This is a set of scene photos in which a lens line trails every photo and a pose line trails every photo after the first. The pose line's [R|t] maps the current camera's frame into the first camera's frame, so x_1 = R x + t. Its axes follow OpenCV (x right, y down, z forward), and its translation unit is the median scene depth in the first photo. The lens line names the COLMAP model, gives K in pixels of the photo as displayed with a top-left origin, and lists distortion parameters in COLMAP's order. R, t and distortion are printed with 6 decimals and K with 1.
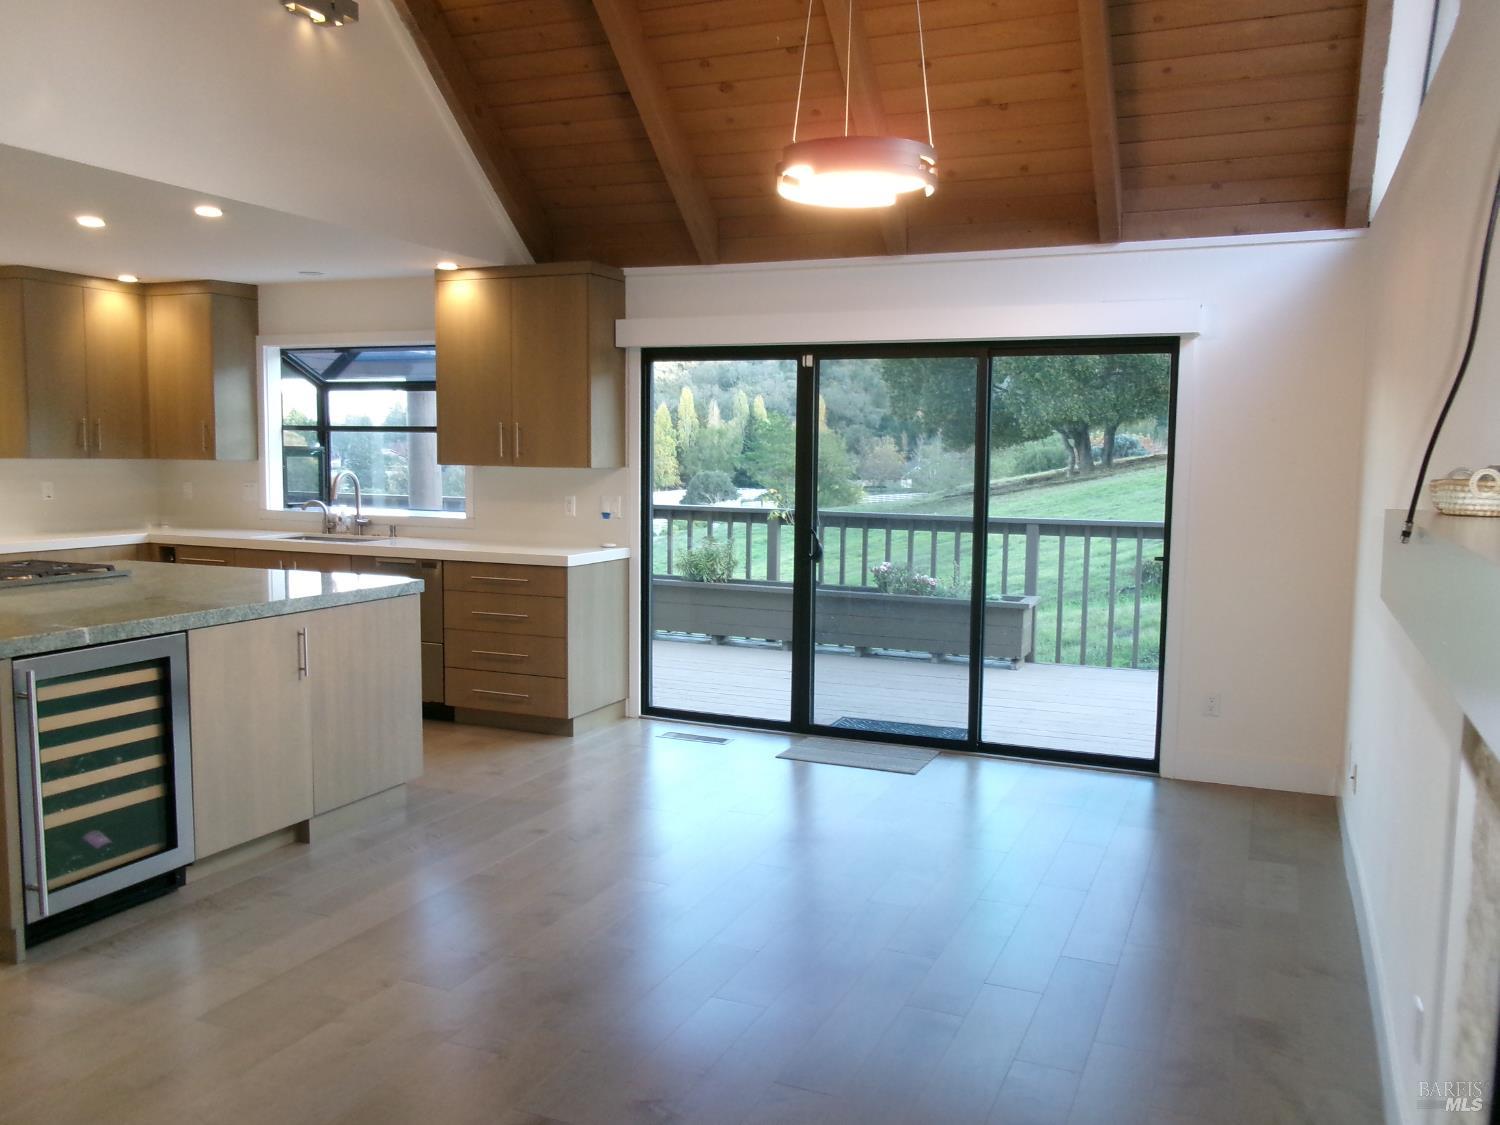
lens RADIAL K [[1229.4, 0, 746.6], [0, 1229.4, 570.3], [0, 0, 1]] dist [-0.002102, -0.001696]
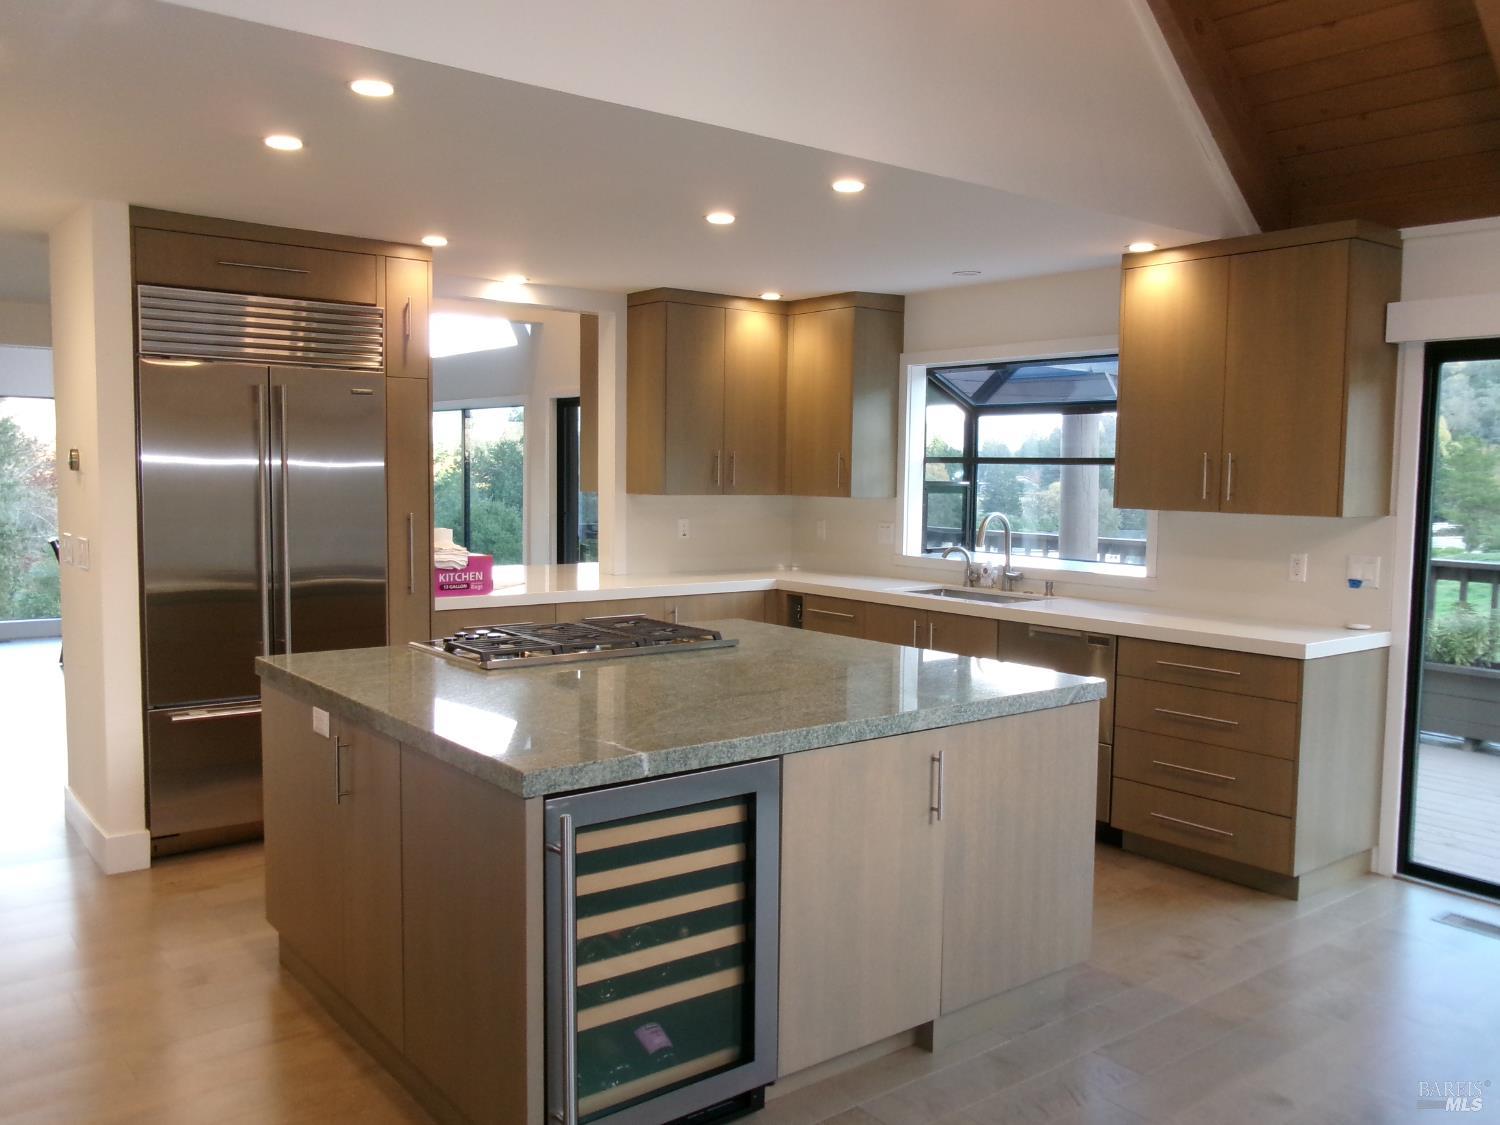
lens RADIAL K [[1229.4, 0, 746.6], [0, 1229.4, 570.3], [0, 0, 1]] dist [-0.002102, -0.001696]
pose [[0.876295, 0.038367, -0.480245, -0.083630], [-0.048865, 0.998761, -0.009372, -0.029060], [0.479291, 0.031680, 0.877084, 0.221958]]
